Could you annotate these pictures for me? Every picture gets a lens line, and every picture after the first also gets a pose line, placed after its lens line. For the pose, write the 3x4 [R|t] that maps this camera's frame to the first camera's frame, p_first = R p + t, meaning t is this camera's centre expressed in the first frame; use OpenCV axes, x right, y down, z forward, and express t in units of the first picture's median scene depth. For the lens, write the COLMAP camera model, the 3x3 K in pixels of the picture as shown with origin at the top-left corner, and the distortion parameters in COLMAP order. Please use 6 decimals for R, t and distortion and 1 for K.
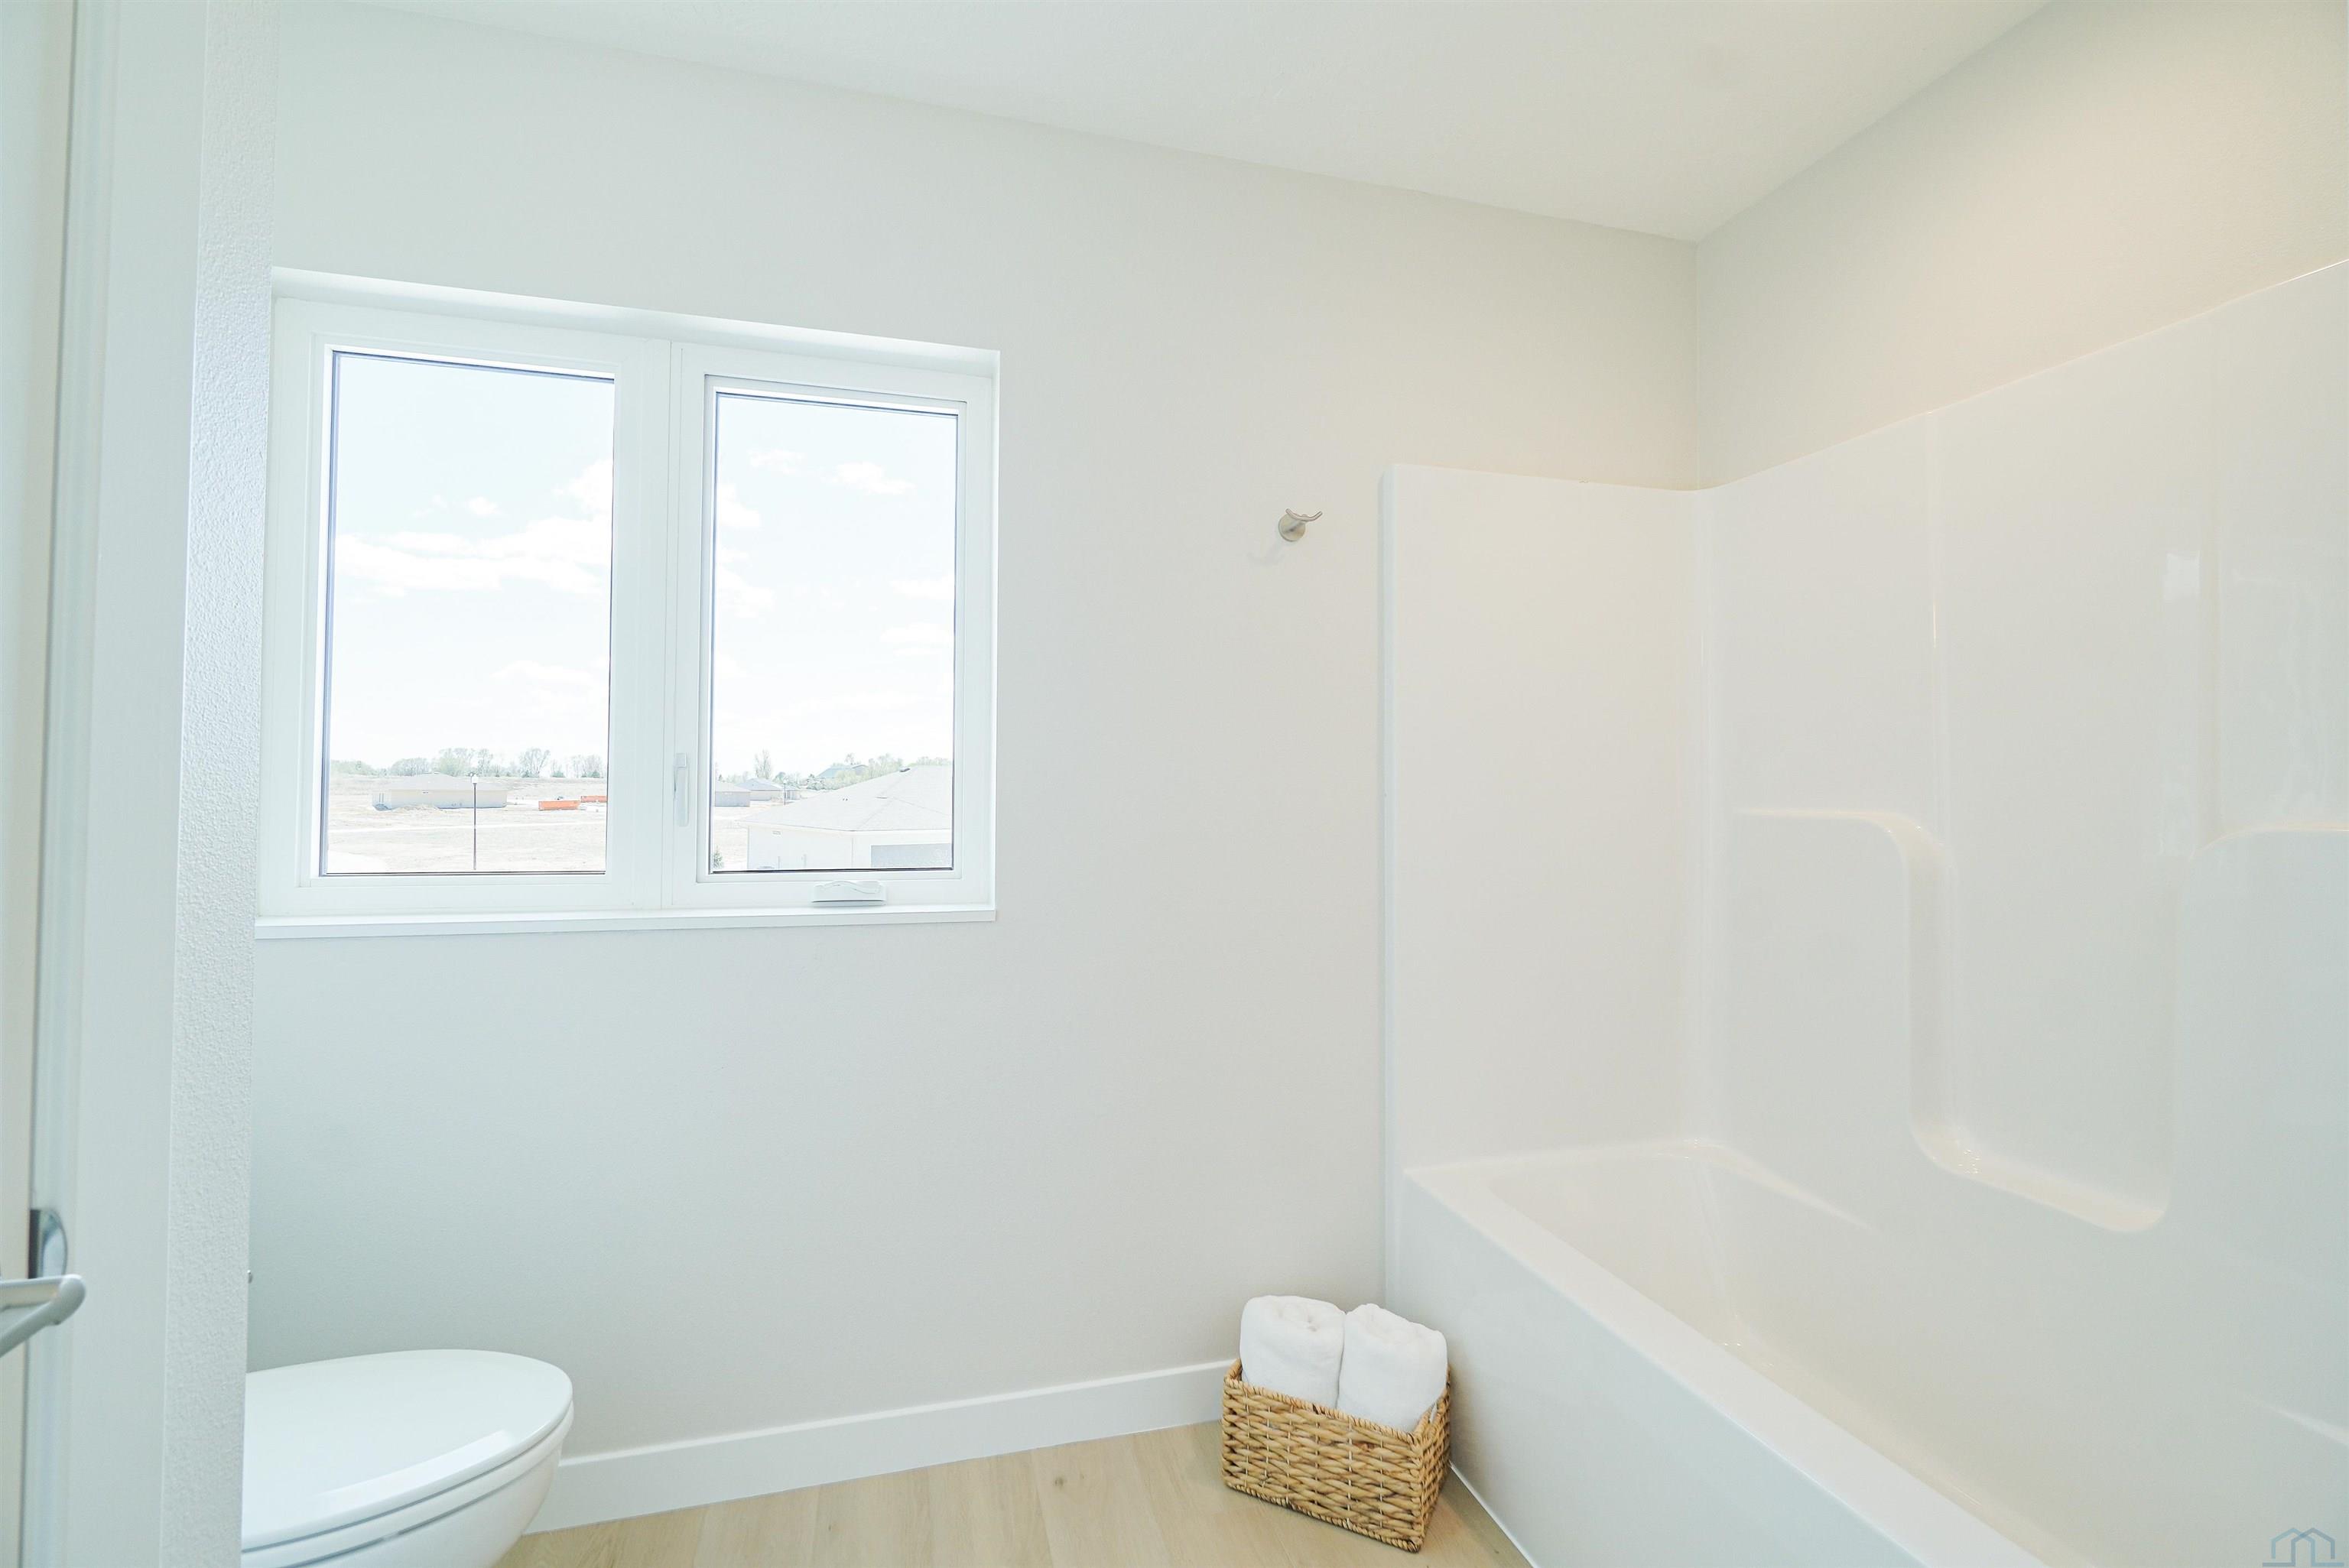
lens RADIAL K [[1013.1, 0, 1170.4], [0, 1013.1, 769.0], [0, 0, 1]] dist [-0.000398, -0.001802]
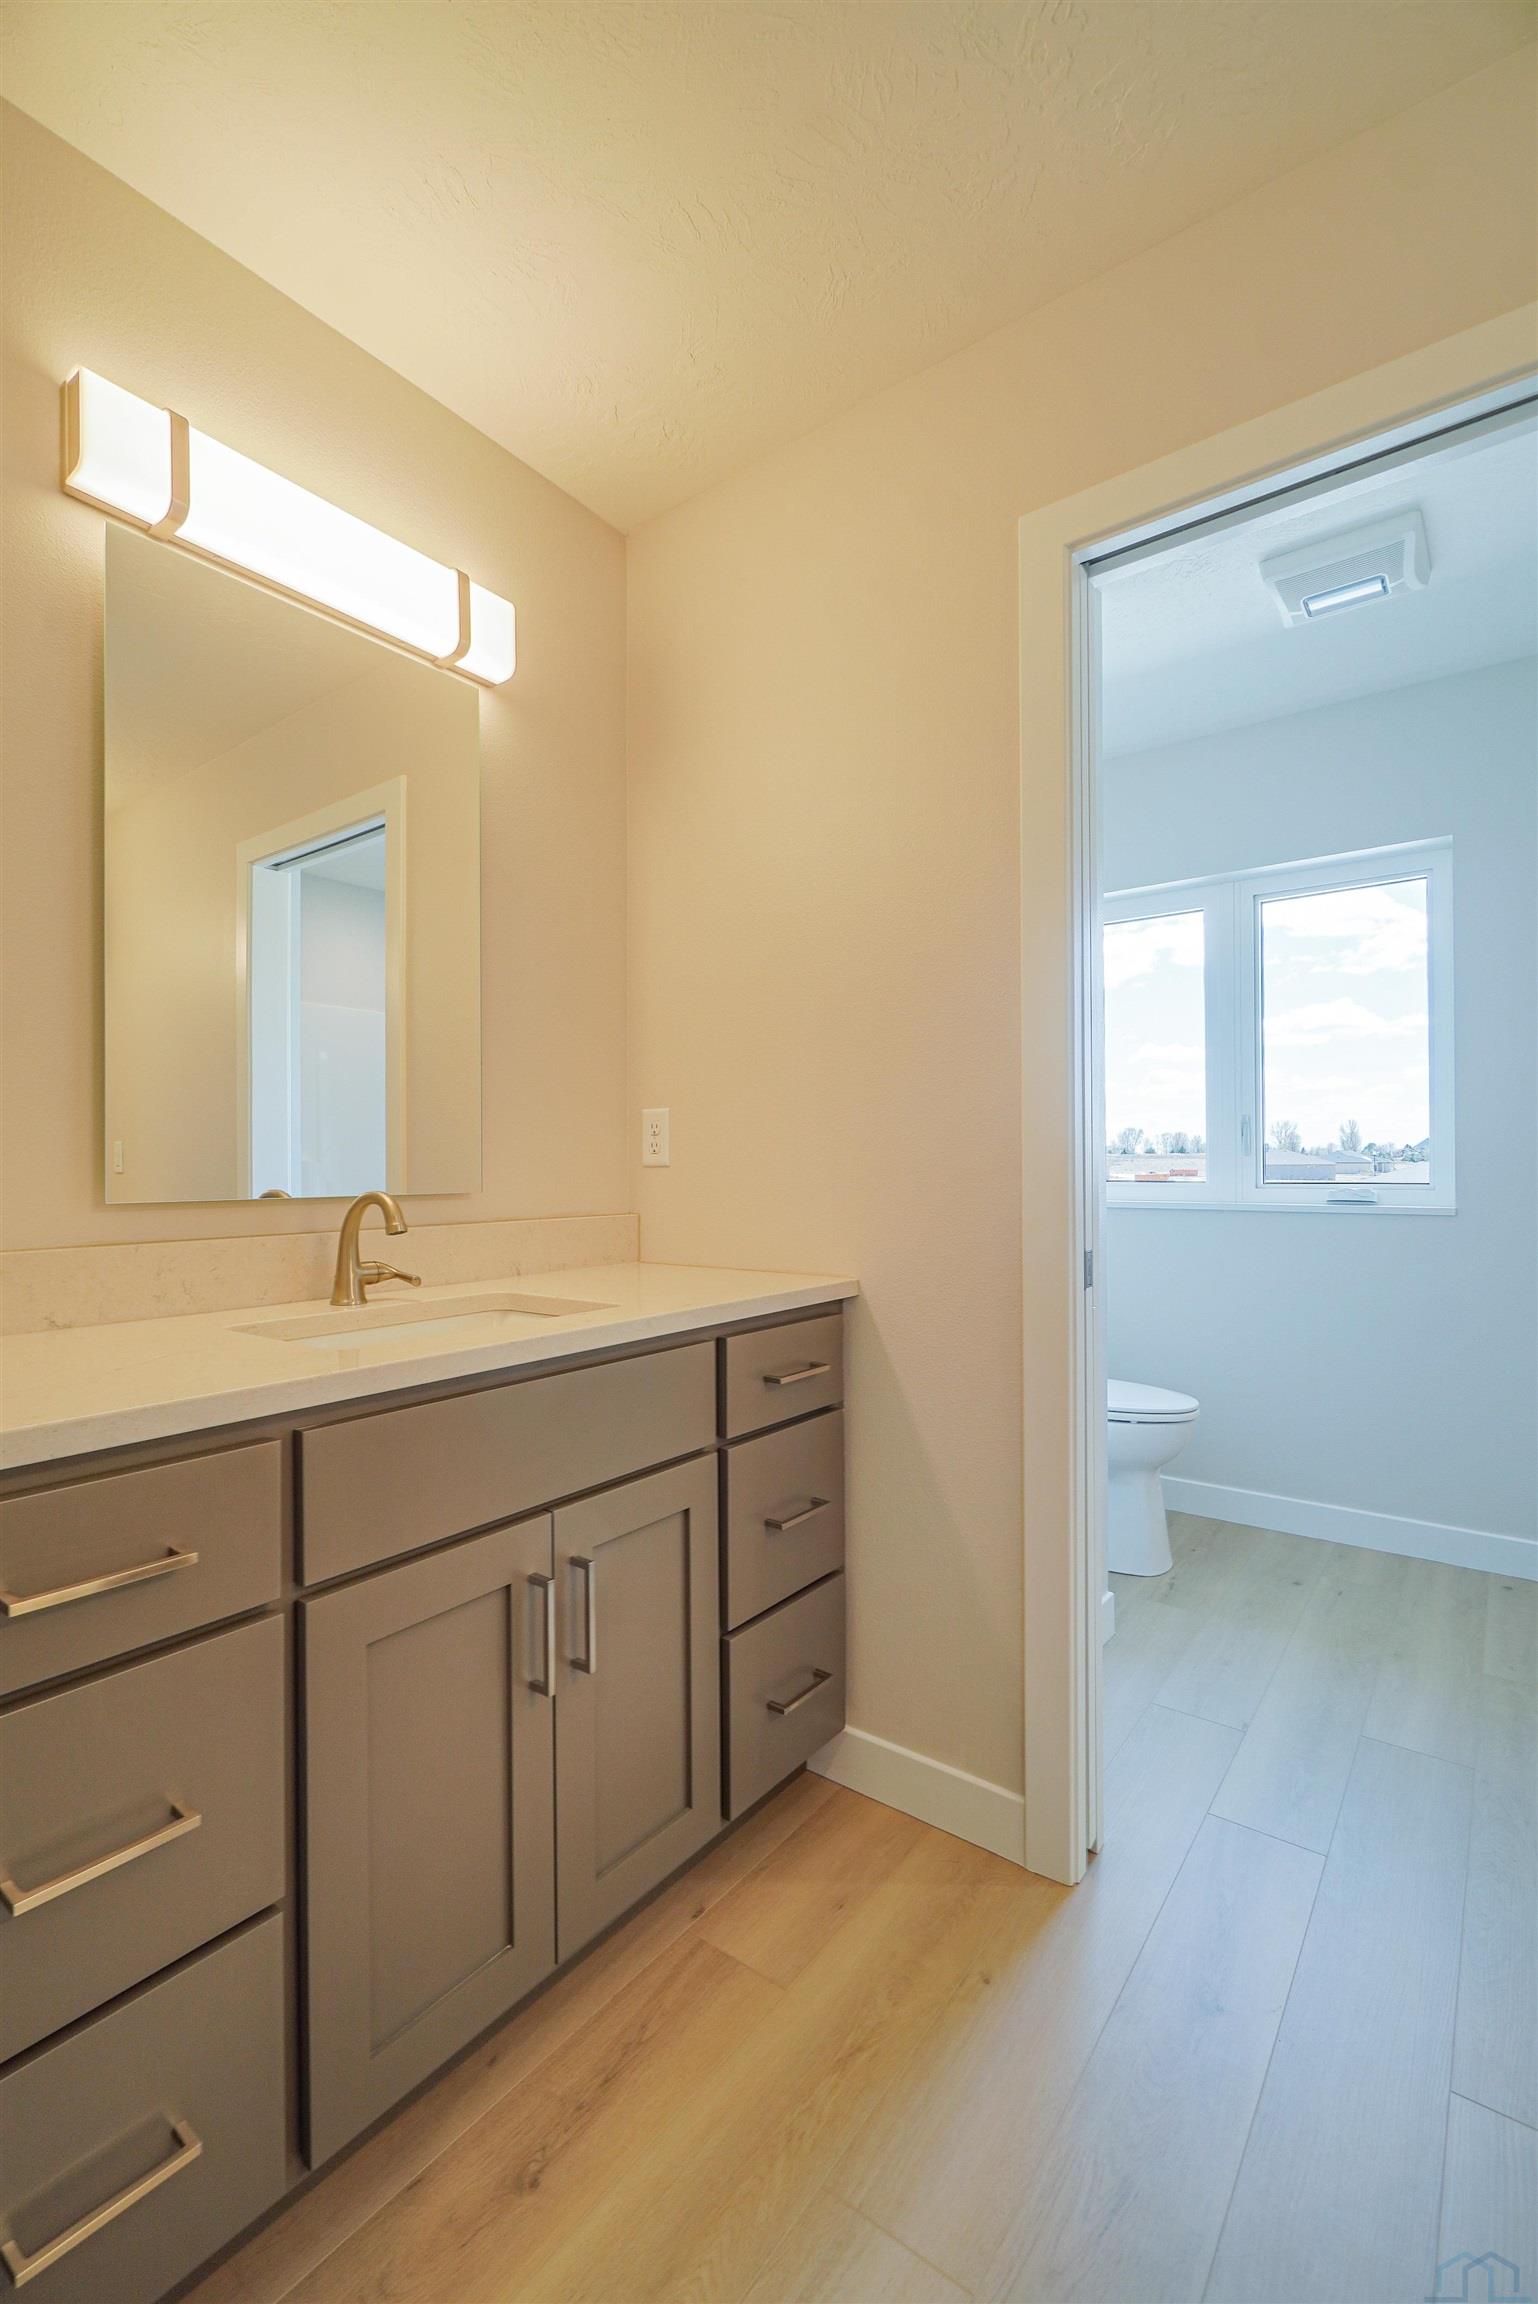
lens RADIAL K [[993.8, 0, 773.2], [0, 993.8, 1160.0], [0, 0, 1]] dist [-0.000398, -0.001802]
pose [[0.615694, -0.014552, -0.787851, 0.364069], [0.028623, 0.999583, 0.003906, 0.032253], [0.787465, -0.024955, 0.615854, -0.699162]]
